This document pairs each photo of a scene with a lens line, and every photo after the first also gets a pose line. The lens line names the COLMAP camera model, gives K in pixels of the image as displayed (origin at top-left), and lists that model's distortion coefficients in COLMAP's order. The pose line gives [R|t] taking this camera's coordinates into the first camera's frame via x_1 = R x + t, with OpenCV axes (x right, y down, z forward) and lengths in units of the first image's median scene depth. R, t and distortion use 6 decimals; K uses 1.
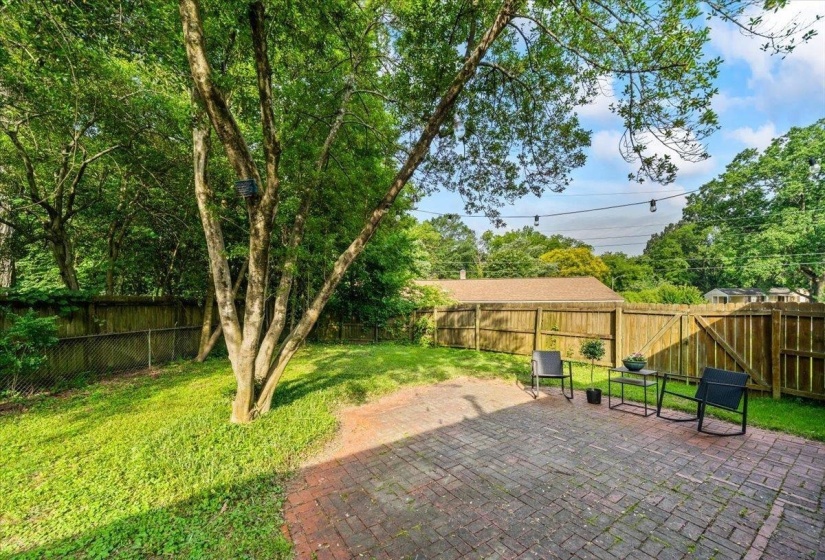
lens RADIAL K [[300.0, 0, 413.7], [0, 300.0, 300.9], [0, 0, 1]] dist [-0.003177, -0.000060]
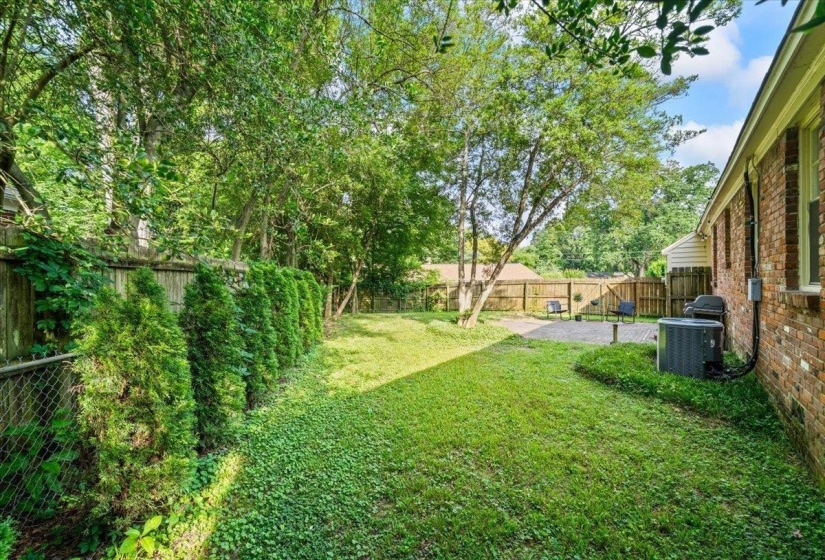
lens RADIAL K [[300.0, 0, 411.0], [0, 300.0, 281.6], [0, 0, 1]] dist [-0.003177, -0.000060]
pose [[0.959136, -0.005813, 0.282885, -0.454614], [0.008722, 0.999921, -0.009025, 0.019113], [-0.282810, 0.011123, 0.959111, -0.295672]]
